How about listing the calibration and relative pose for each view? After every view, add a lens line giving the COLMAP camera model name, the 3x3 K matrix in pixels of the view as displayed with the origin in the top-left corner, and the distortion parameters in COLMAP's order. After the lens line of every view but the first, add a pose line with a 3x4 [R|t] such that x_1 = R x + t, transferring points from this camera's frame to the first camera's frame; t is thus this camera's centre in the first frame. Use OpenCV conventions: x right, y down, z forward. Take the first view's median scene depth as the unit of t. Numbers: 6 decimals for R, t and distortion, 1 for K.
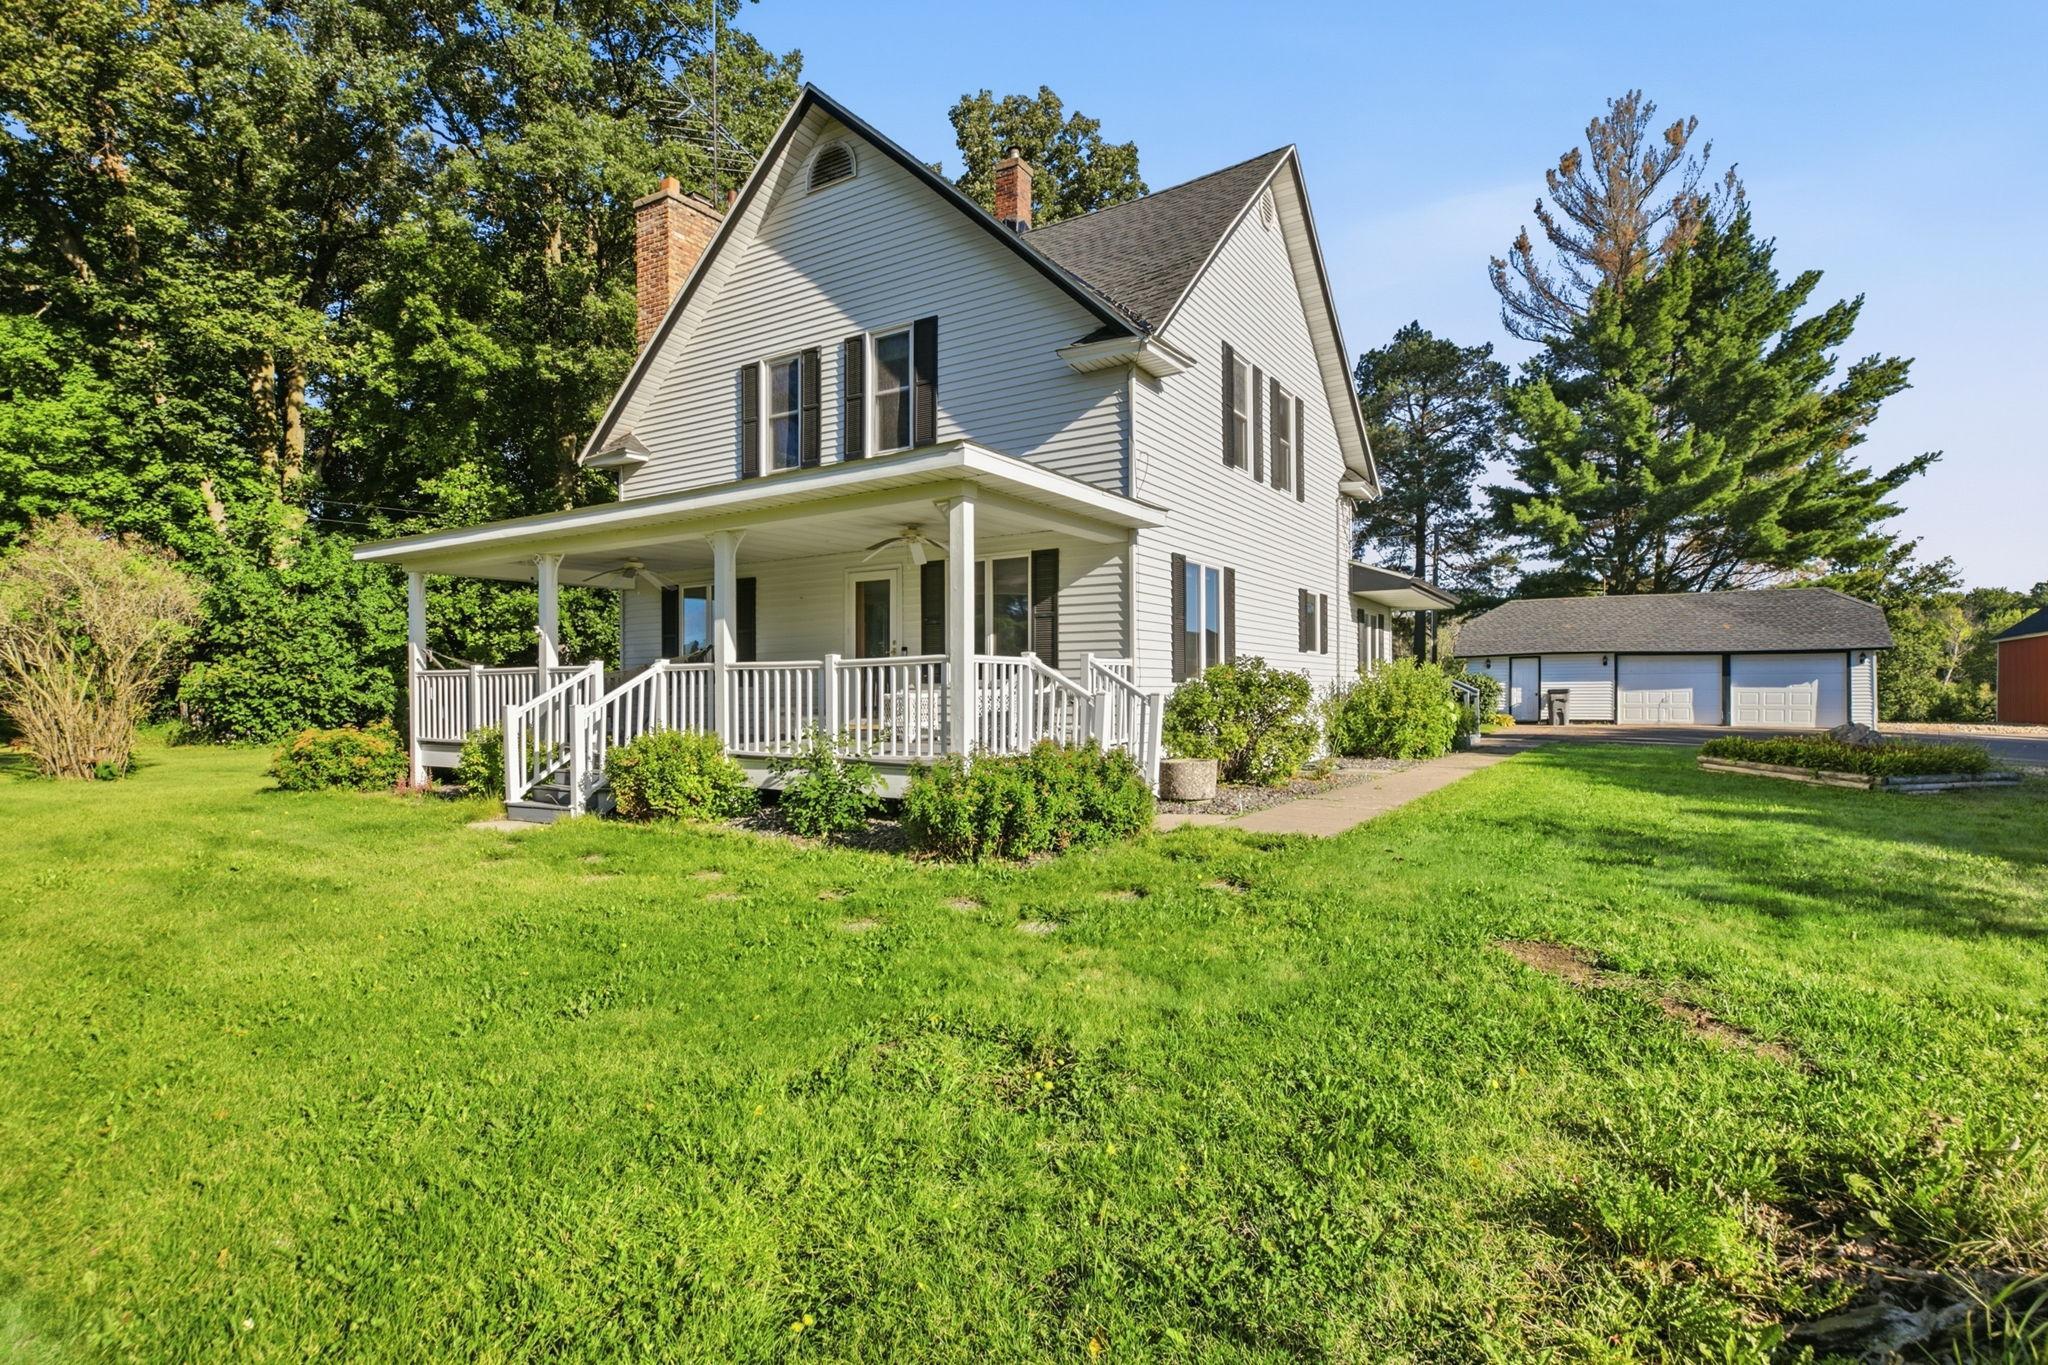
lens RADIAL K [[994.1, 0, 1052.5], [0, 994.1, 700.8], [0, 0, 1]] dist [0.000759, 0.000184]
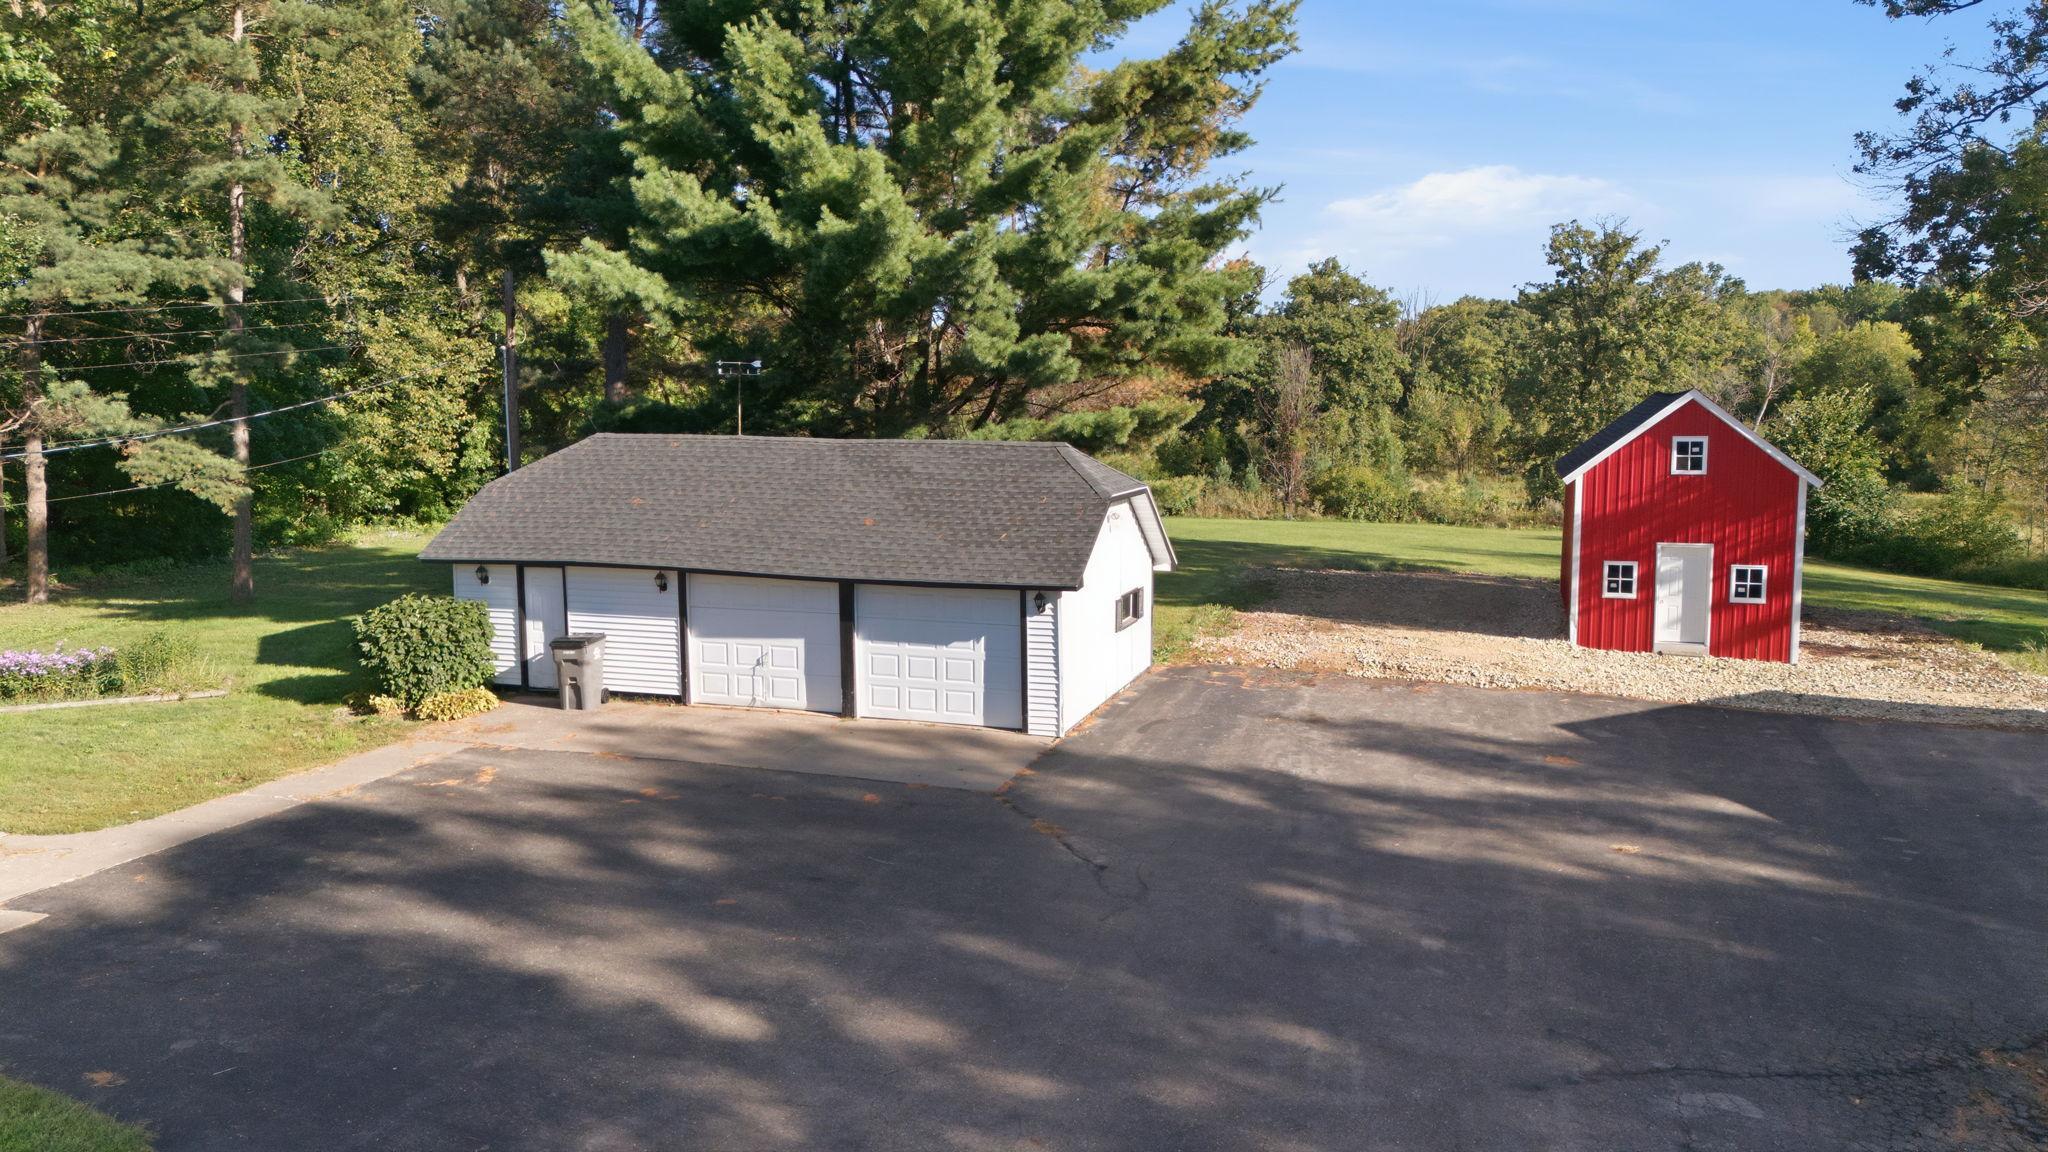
lens RADIAL K [[1475.5, 0, 1017.8], [0, 1475.5, 566.7], [0, 0, 1]] dist [0.077631, -0.076713]
pose [[0.974734, -0.018685, 0.222585, 0.650496], [-0.004622, 0.994595, 0.103731, -0.146637], [-0.223320, -0.102139, 0.969379, 0.258852]]
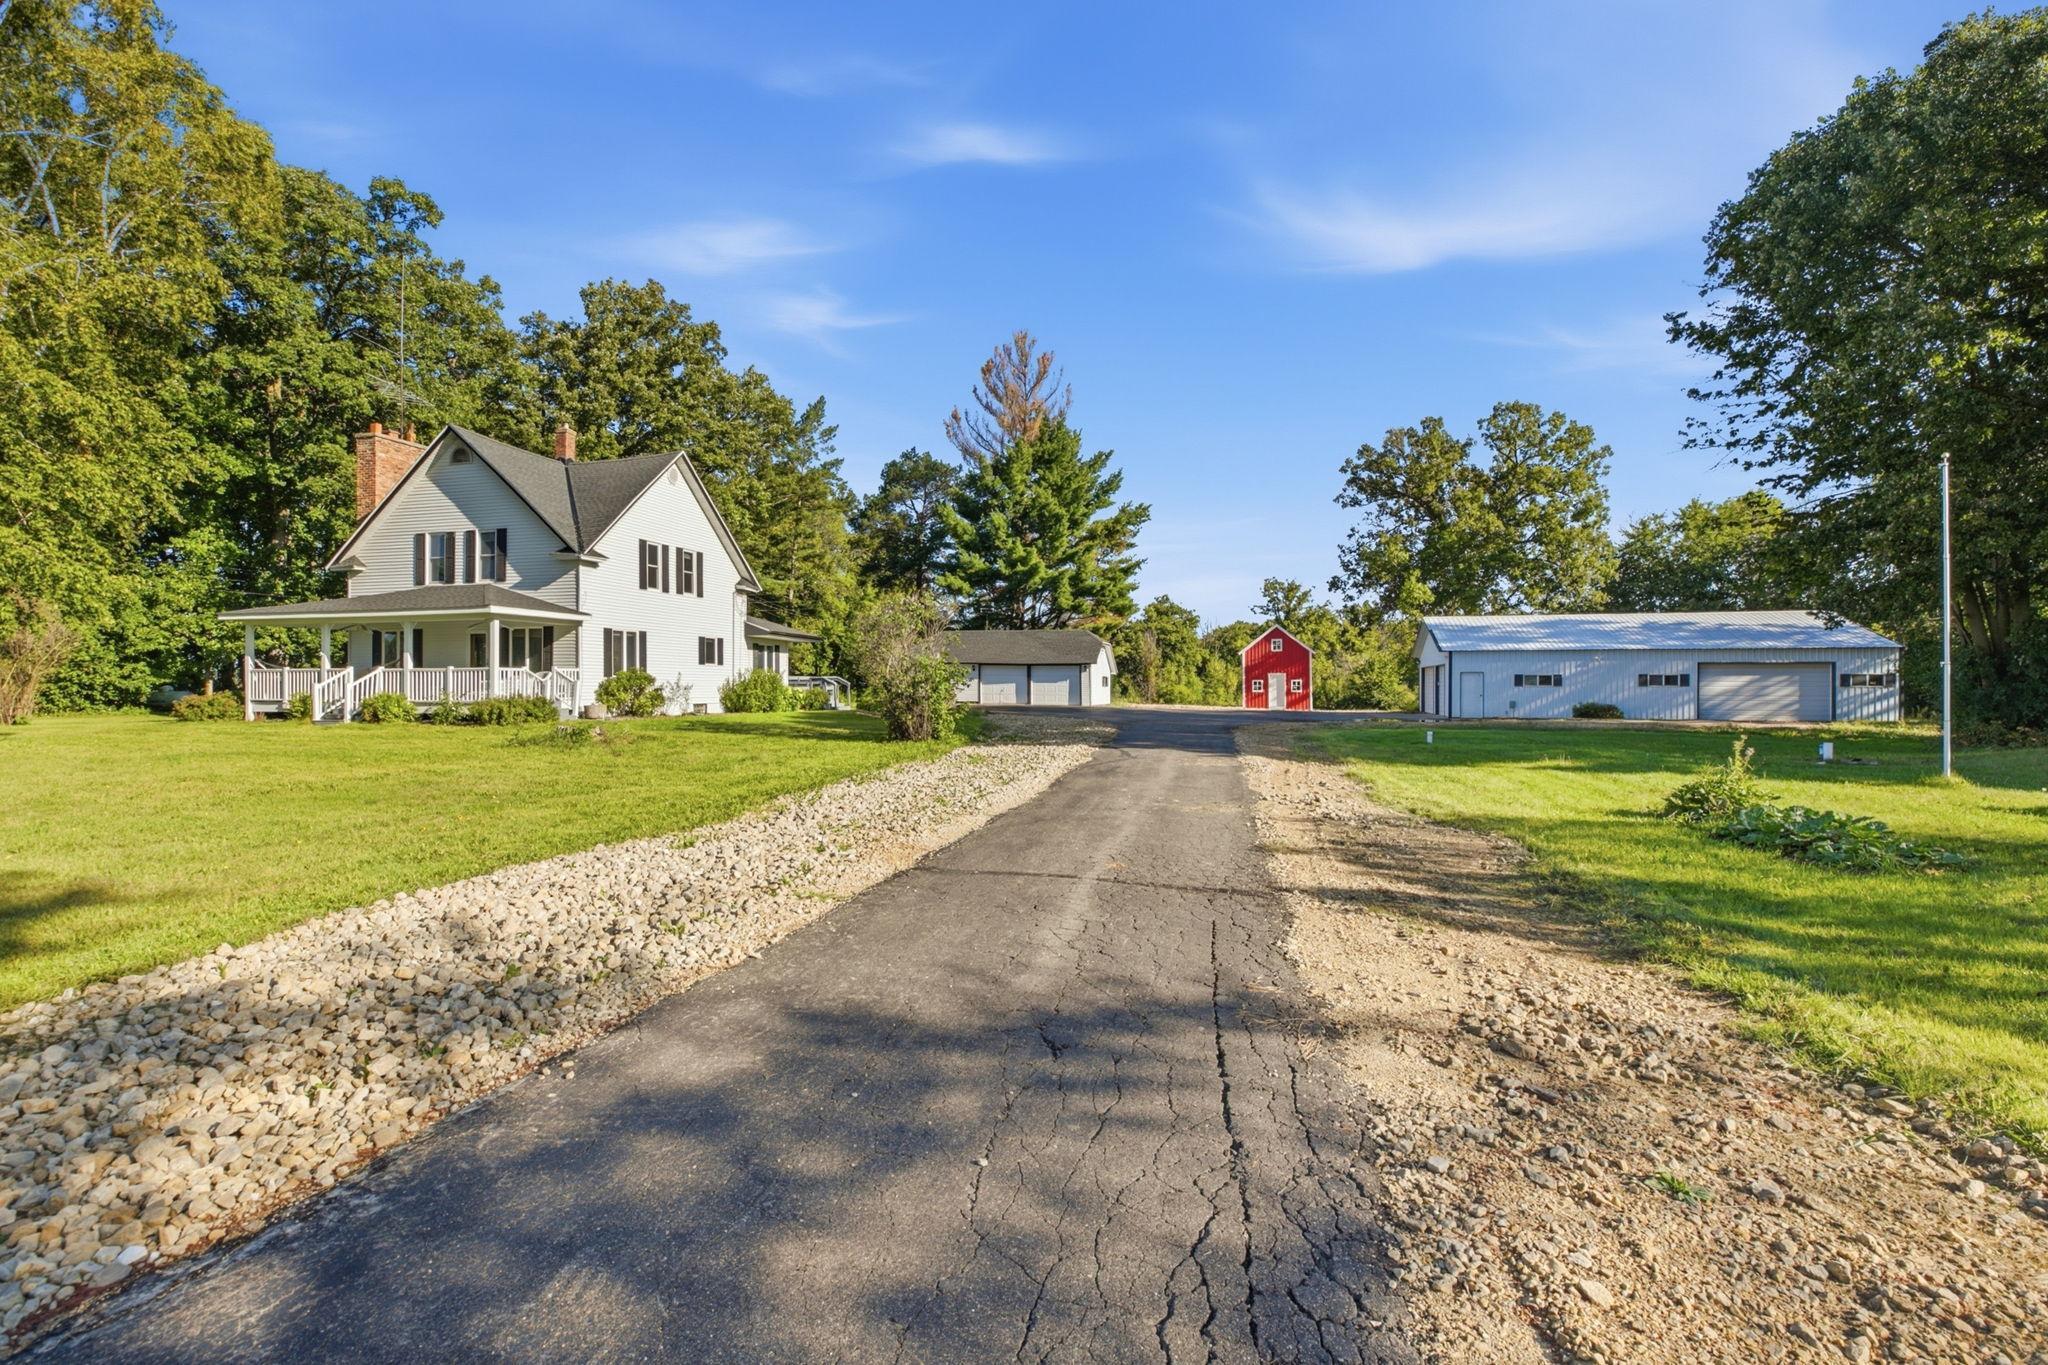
lens RADIAL K [[924.9, 0, 1030.4], [0, 924.9, 690.4], [0, 0, 1]] dist [-0.000483, -0.000170]
pose [[0.960141, 0.004778, 0.279477, 0.221437], [-0.002904, 0.999970, -0.007119, 0.012763], [-0.279502, 0.006024, 0.960126, -0.703827]]
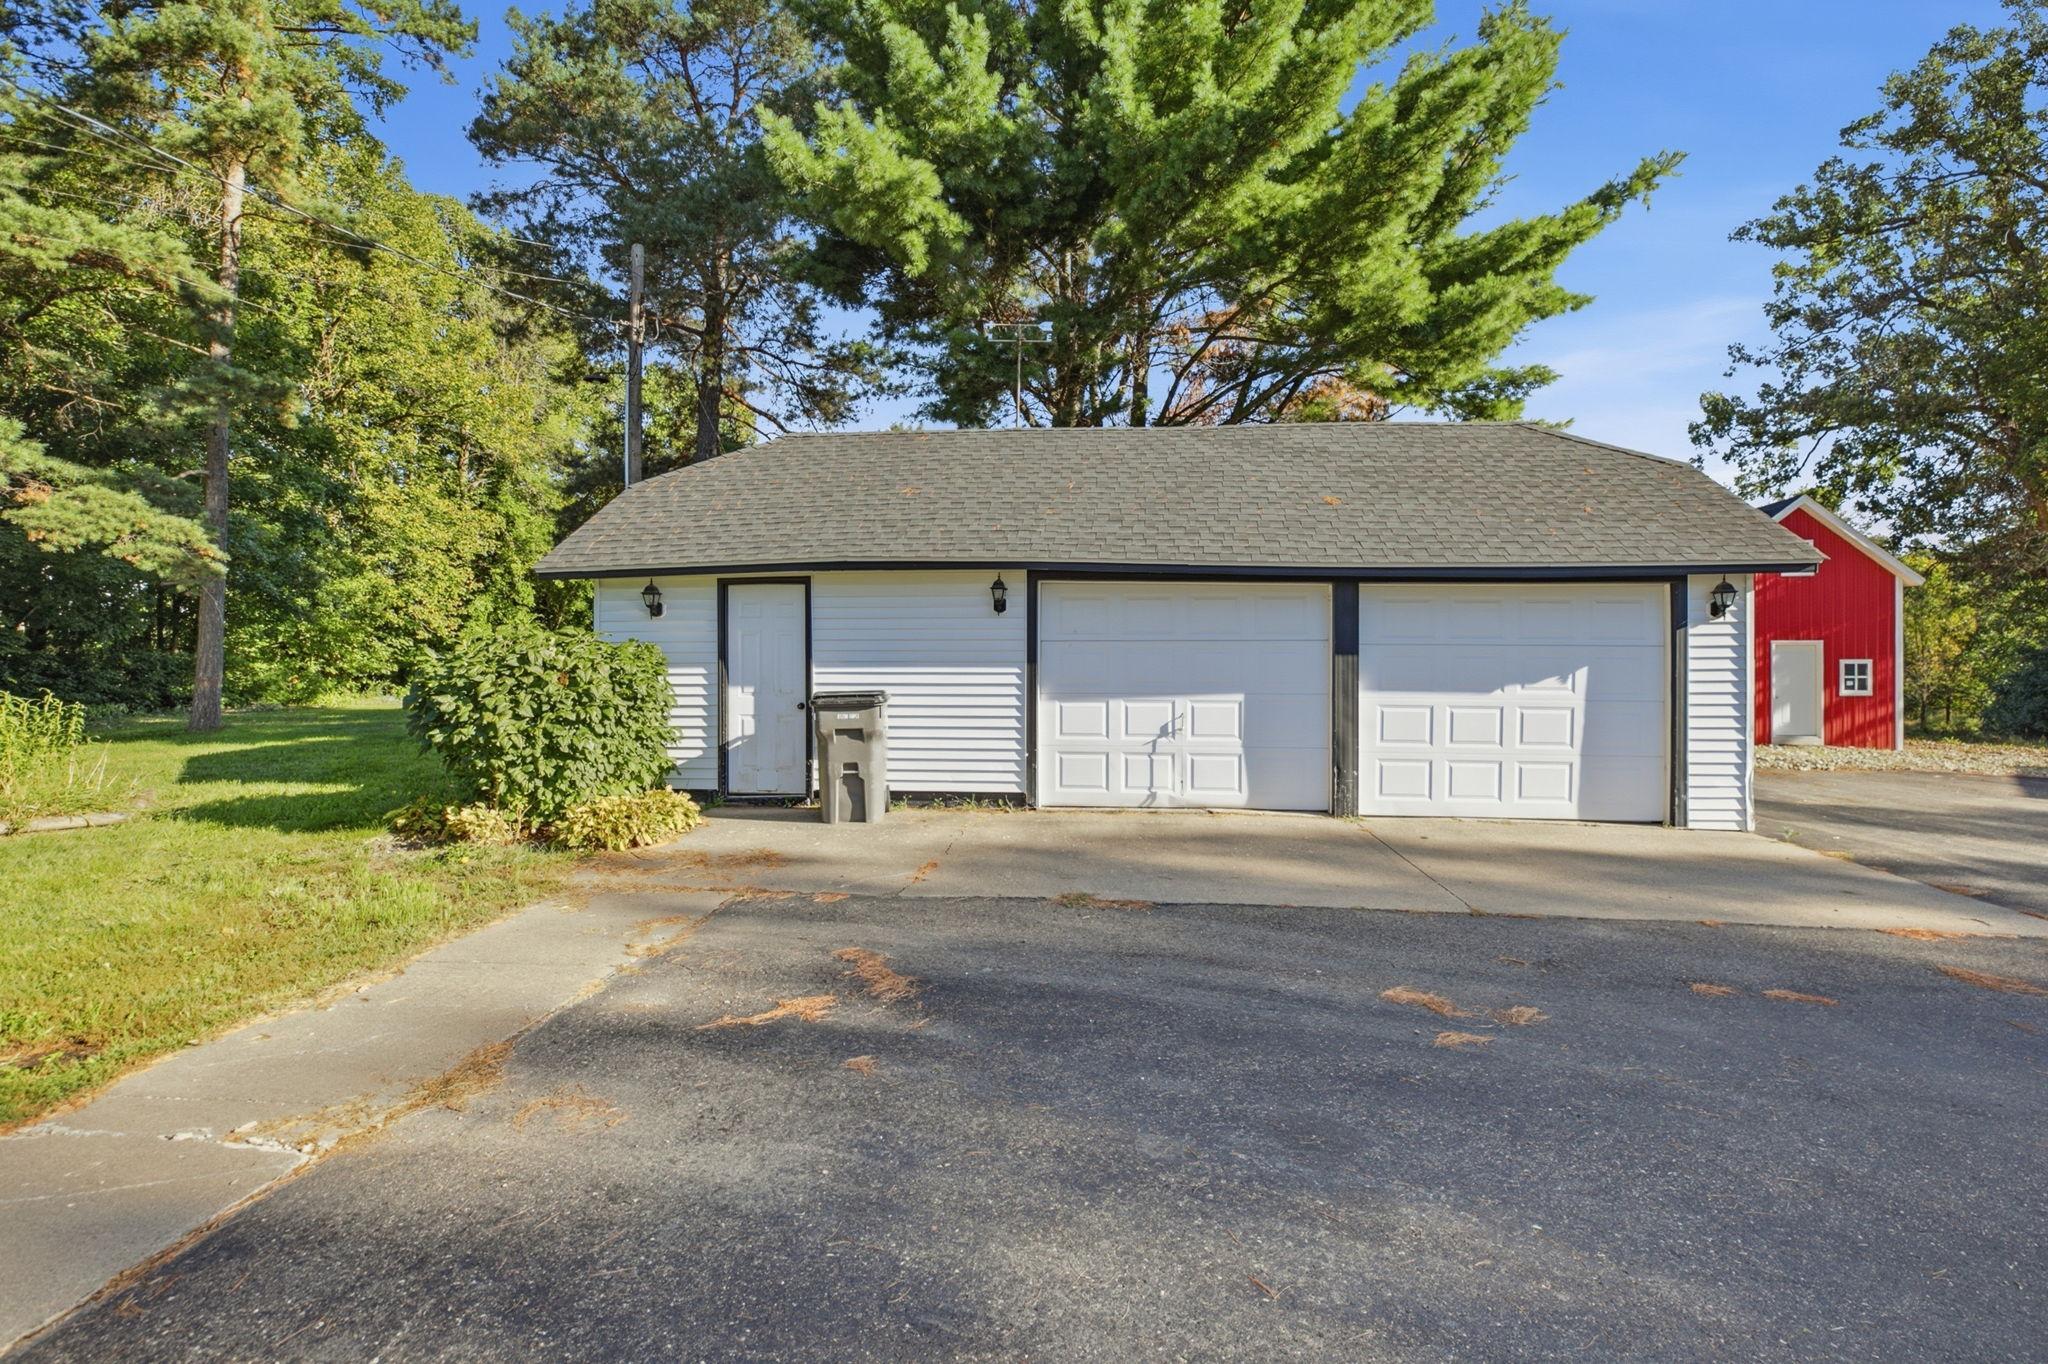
lens RADIAL K [[935.2, 0, 1022.6], [0, 935.2, 659.7], [0, 0, 1]] dist [-0.001304, -0.000493]
pose [[0.901995, 0.005805, 0.431707, 0.508912], [-0.002356, 0.999961, -0.008523, -0.021459], [-0.431740, 0.006671, 0.901973, 0.858698]]
